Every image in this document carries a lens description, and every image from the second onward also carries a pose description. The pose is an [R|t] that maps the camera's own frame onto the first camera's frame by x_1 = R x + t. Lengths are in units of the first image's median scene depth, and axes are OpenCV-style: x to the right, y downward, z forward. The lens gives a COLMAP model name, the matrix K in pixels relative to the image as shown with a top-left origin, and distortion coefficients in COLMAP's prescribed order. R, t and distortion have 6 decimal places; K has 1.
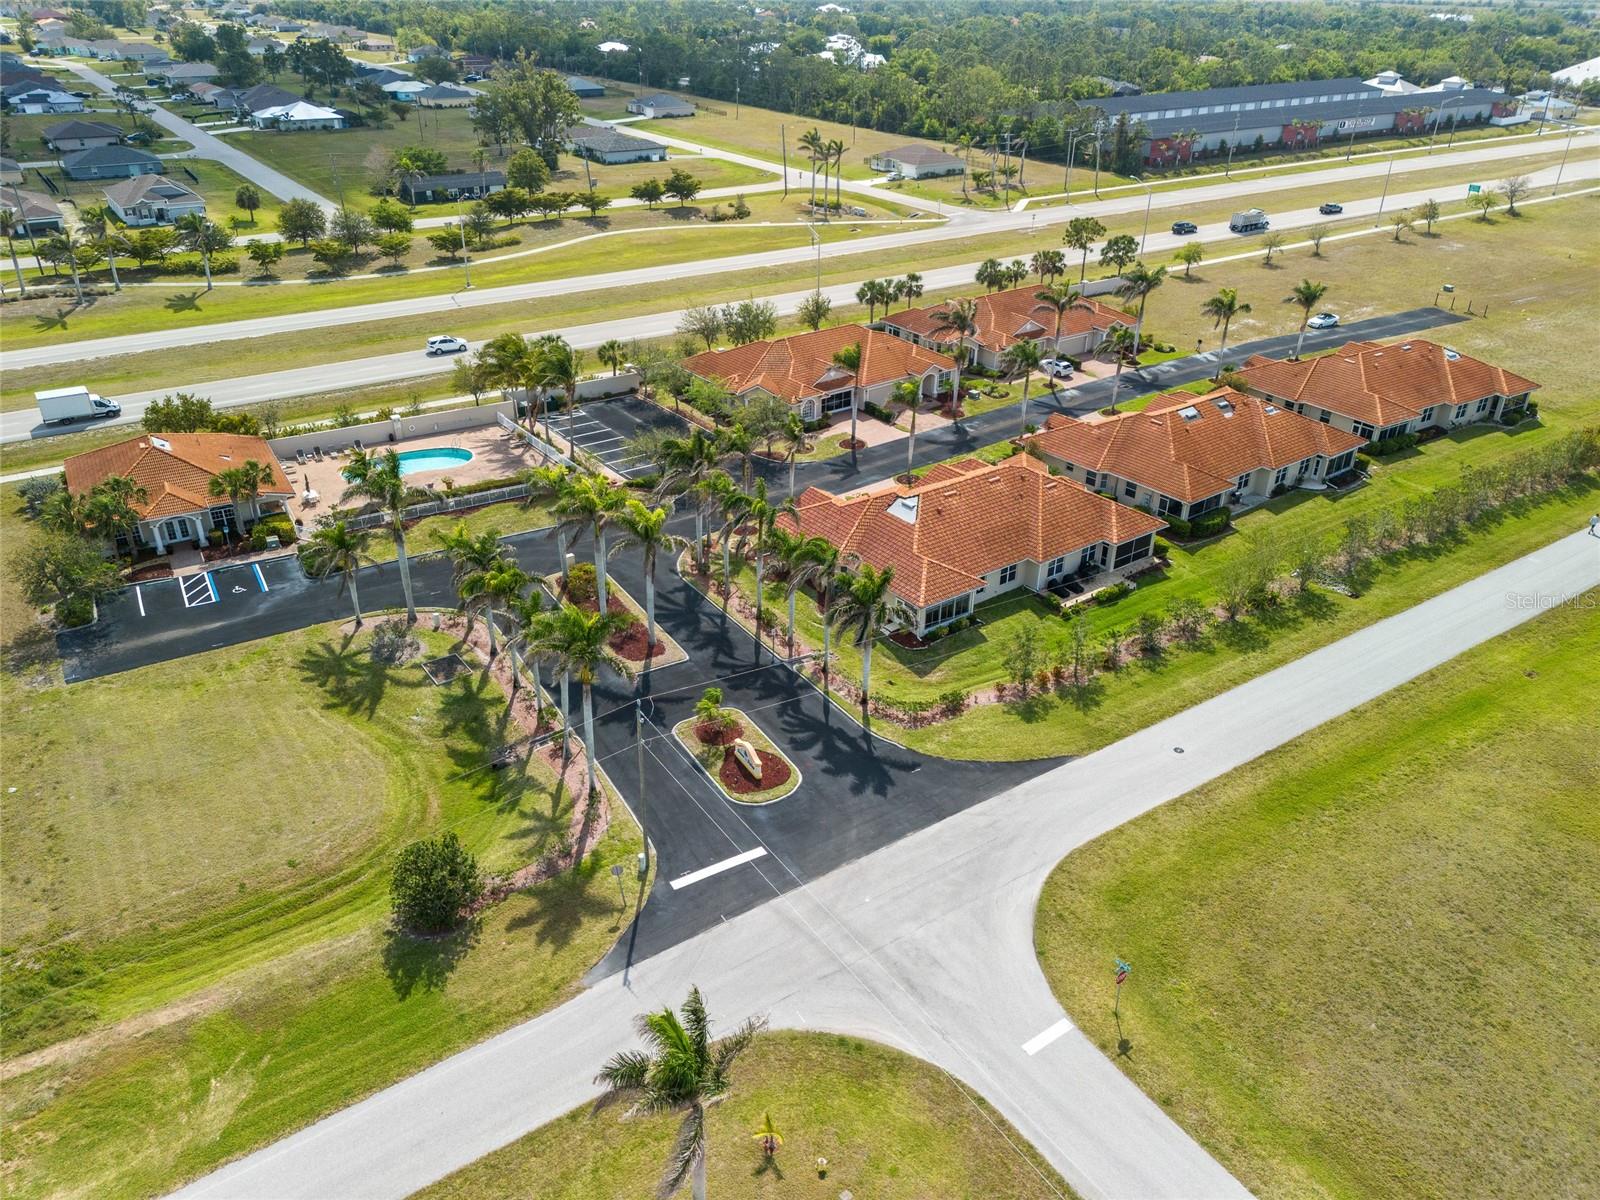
lens RADIAL K [[1101.5, 0, 800.0], [0, 1101.5, 600.0], [0, 0, 1]] dist [0.088745, -0.097838]
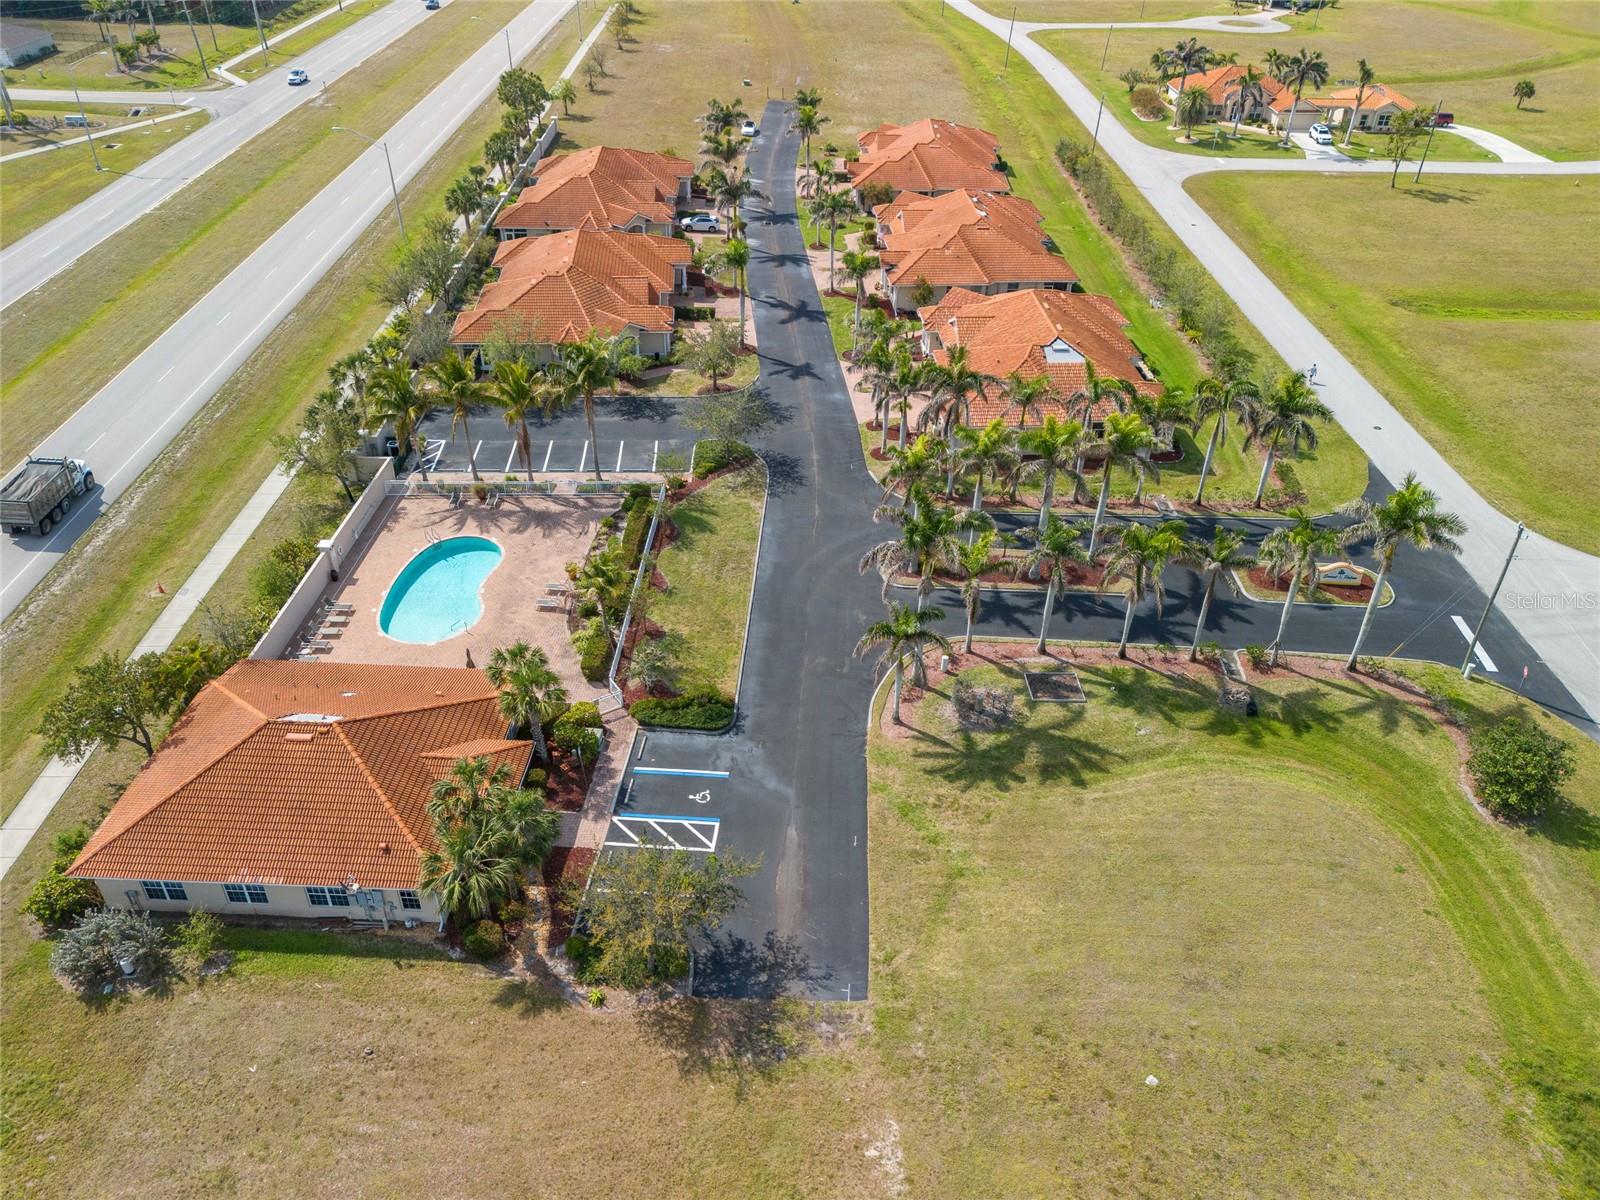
lens RADIAL K [[1101.5, 0, 800.0], [0, 1101.5, 600.0], [0, 0, 1]] dist [0.088745, -0.097838]
pose [[0.580490, -0.483559, 0.655135, -0.969591], [0.392811, 0.871060, 0.294880, -0.330773], [-0.713254, 0.086169, 0.695589, 0.538447]]
